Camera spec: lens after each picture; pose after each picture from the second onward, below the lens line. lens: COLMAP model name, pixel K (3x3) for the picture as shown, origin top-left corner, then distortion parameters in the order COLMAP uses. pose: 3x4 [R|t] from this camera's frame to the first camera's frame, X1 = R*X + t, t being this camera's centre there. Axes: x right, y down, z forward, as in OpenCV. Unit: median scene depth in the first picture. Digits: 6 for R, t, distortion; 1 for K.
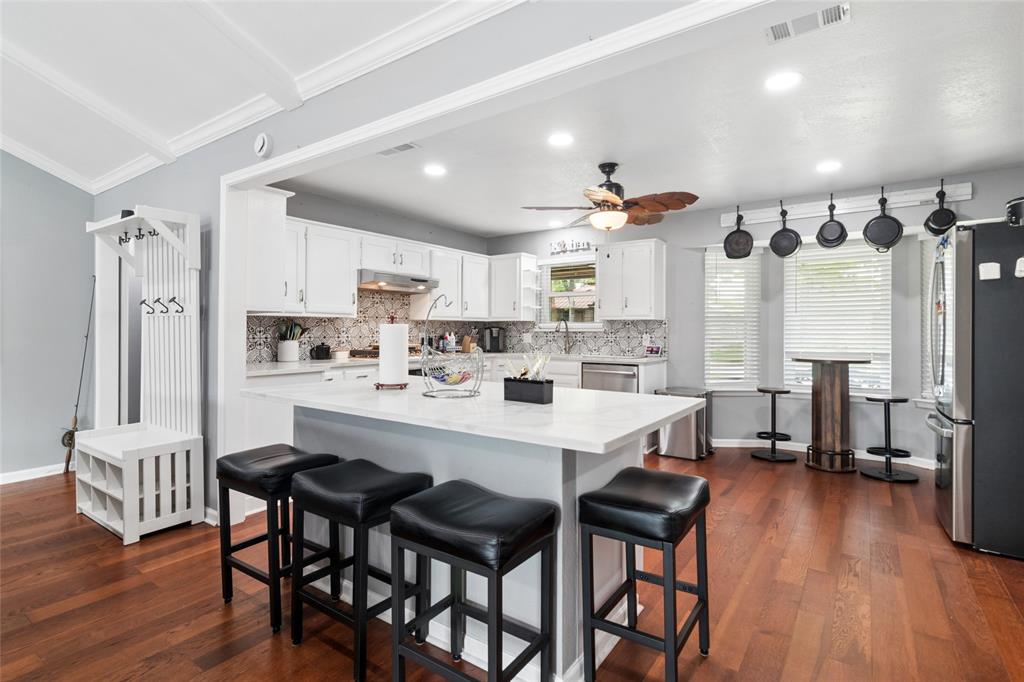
lens RADIAL K [[492.8, 0, 520.7], [0, 492.8, 326.4], [0, 0, 1]] dist [-0.002987, 0.001601]
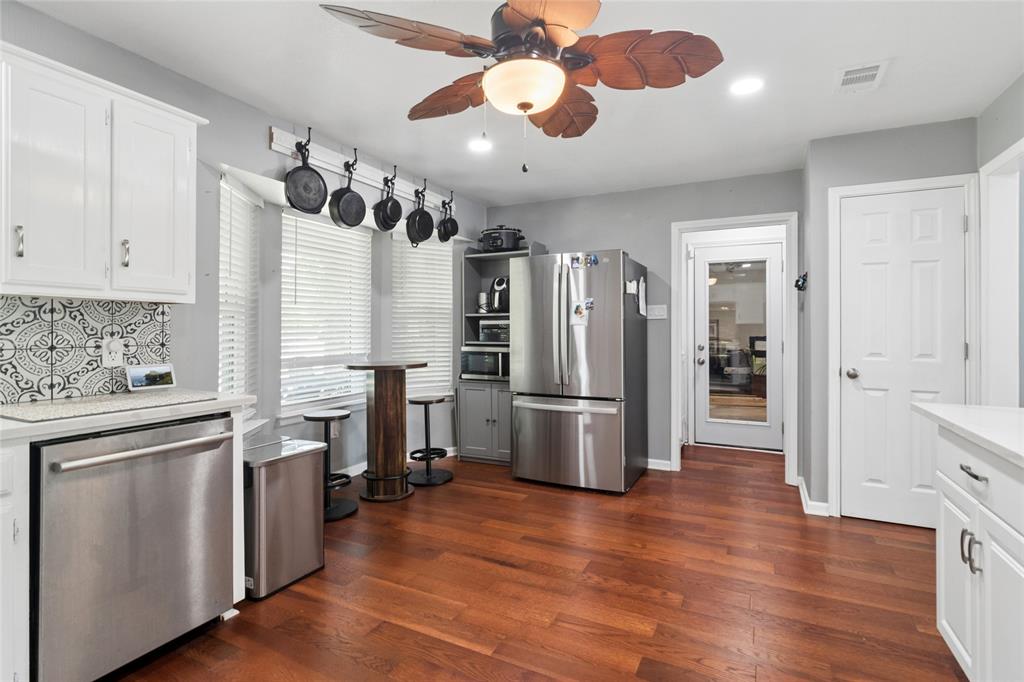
lens RADIAL K [[492.8, 0, 520.5], [0, 492.8, 327.6], [0, 0, 1]] dist [-0.002987, 0.001601]
pose [[-0.148533, 0.001698, 0.988906, -0.209855], [-0.013210, 0.999906, -0.003701, 0.005224], [-0.988819, -0.013613, -0.148496, 0.827878]]
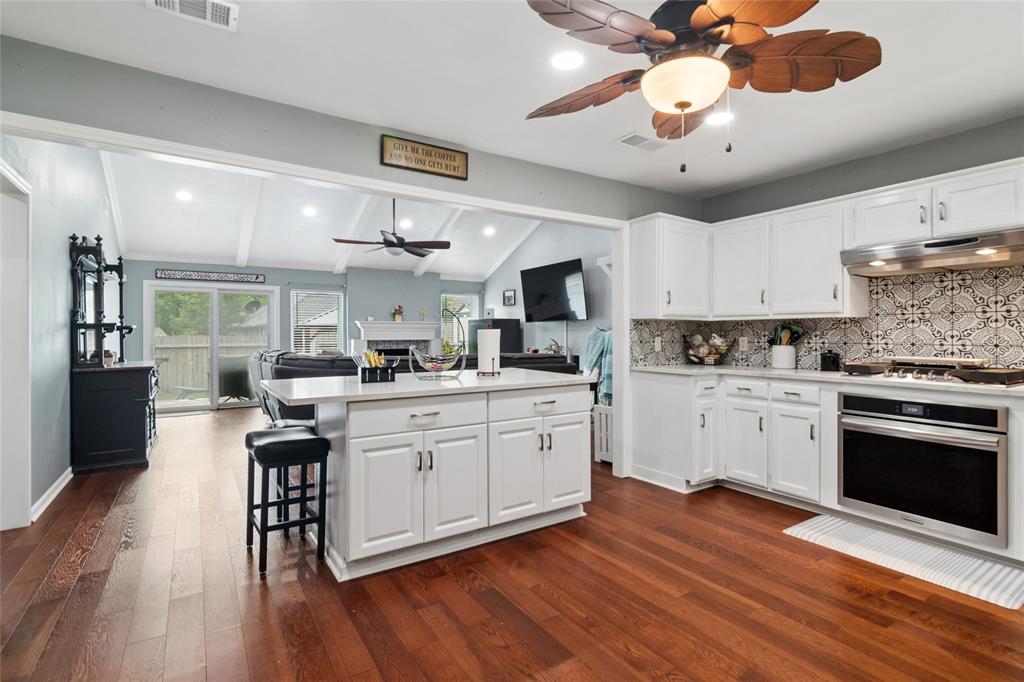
lens RADIAL K [[492.8, 0, 517.3], [0, 492.8, 332.1], [0, 0, 1]] dist [-0.002987, 0.001601]
pose [[-0.372119, -0.005858, -0.928166, 0.503716], [0.006851, 0.999936, -0.009058, 0.007882], [0.928160, -0.009729, -0.372055, 0.792621]]
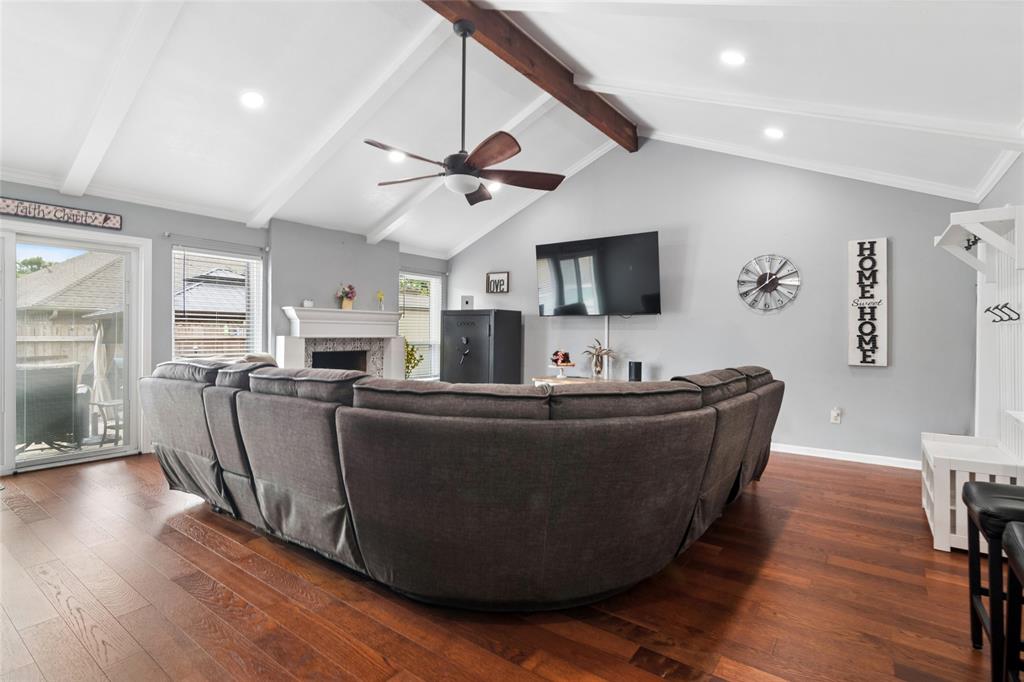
lens RADIAL K [[492.8, 0, 514.3], [0, 492.8, 332.1], [0, 0, 1]] dist [-0.002987, 0.001601]
pose [[-0.029276, -0.001131, -0.999571, 0.133710], [-0.008111, 0.999967, -0.000893, 0.001323], [0.999538, 0.008081, -0.029285, 0.084949]]
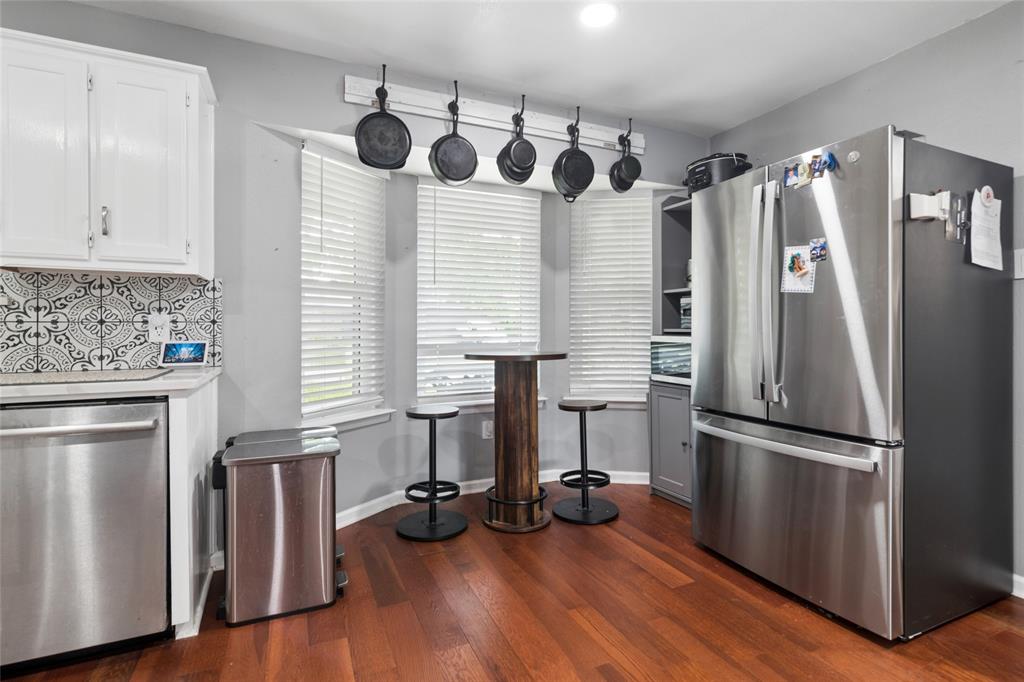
lens RADIAL K [[492.8, 0, 515.5], [0, 492.8, 331.0], [0, 0, 1]] dist [-0.002987, 0.001601]
pose [[0.510181, -0.008620, 0.860024, 0.065536], [-0.006600, 0.999881, 0.013937, 0.025498], [-0.860042, -0.012786, 0.510063, 0.616360]]
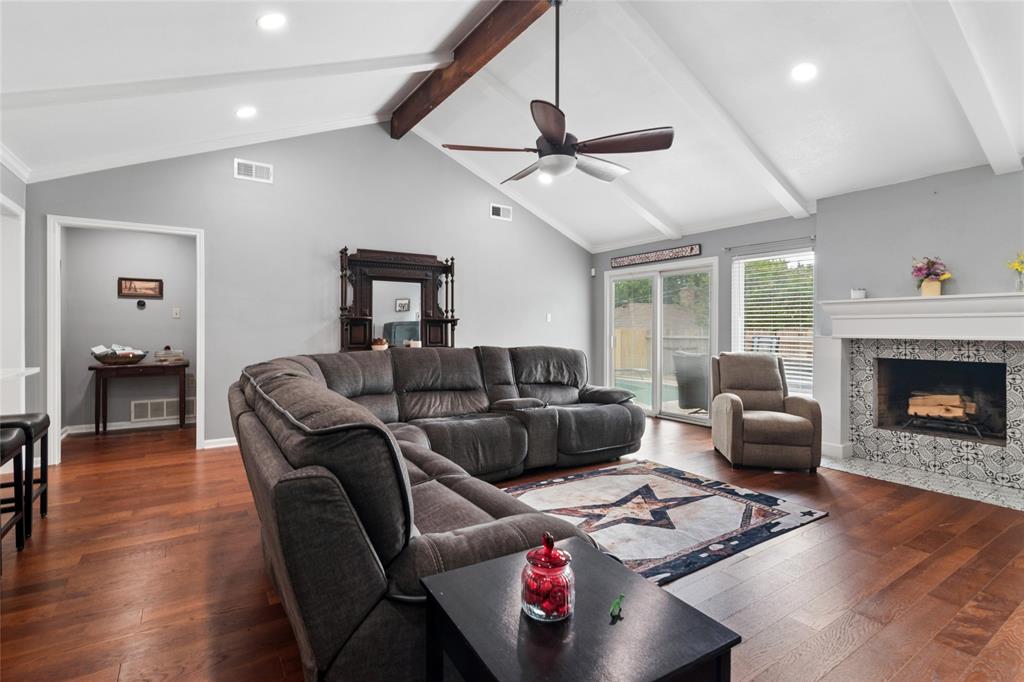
lens RADIAL K [[492.8, 0, 511.5], [0, 492.8, 334.6], [0, 0, 1]] dist [-0.002987, 0.001601]
pose [[-0.931160, -0.007739, 0.364529, -0.815152], [-0.005425, 0.999958, 0.007371, 0.007663], [-0.364571, 0.004886, -0.931163, 0.655760]]
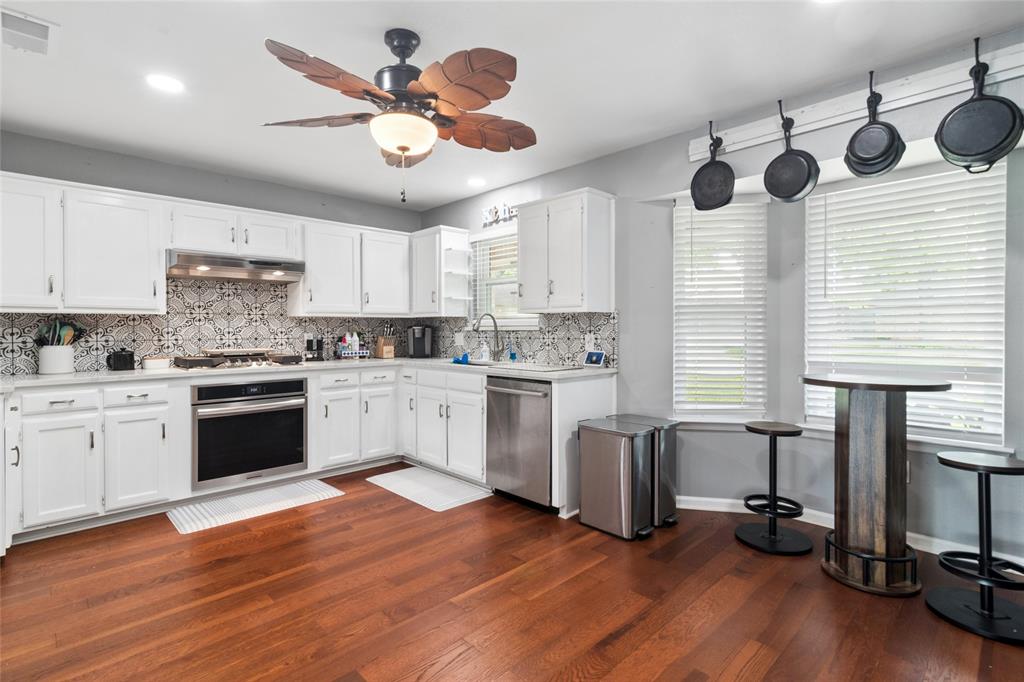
lens RADIAL K [[492.8, 0, 514.7], [0, 492.8, 331.1], [0, 0, 1]] dist [-0.002987, 0.001601]
pose [[0.981641, -0.005892, -0.190648, 0.318449], [0.008578, 0.999875, 0.013266, 0.002398], [0.190546, -0.014658, 0.981569, 0.358414]]
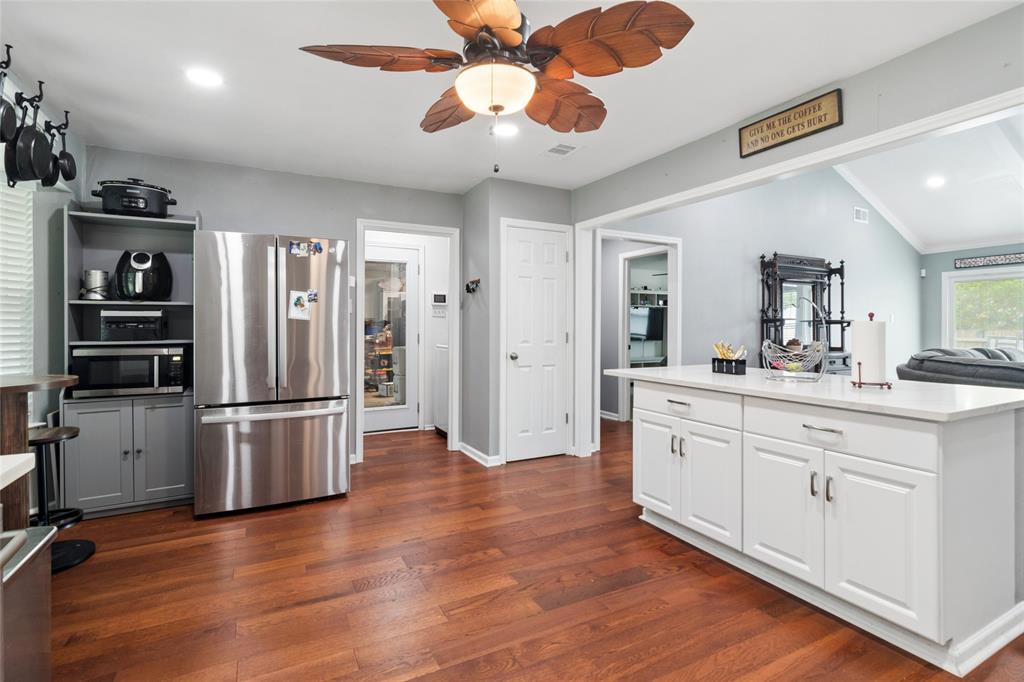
lens RADIAL K [[492.8, 0, 514.0], [0, 492.8, 322.2], [0, 0, 1]] dist [-0.002987, 0.001601]
pose [[-0.885129, -0.002127, 0.465340, -0.044680], [-0.009424, 0.999866, -0.013356, 0.008179], [-0.465249, -0.016208, -0.885031, 1.089282]]
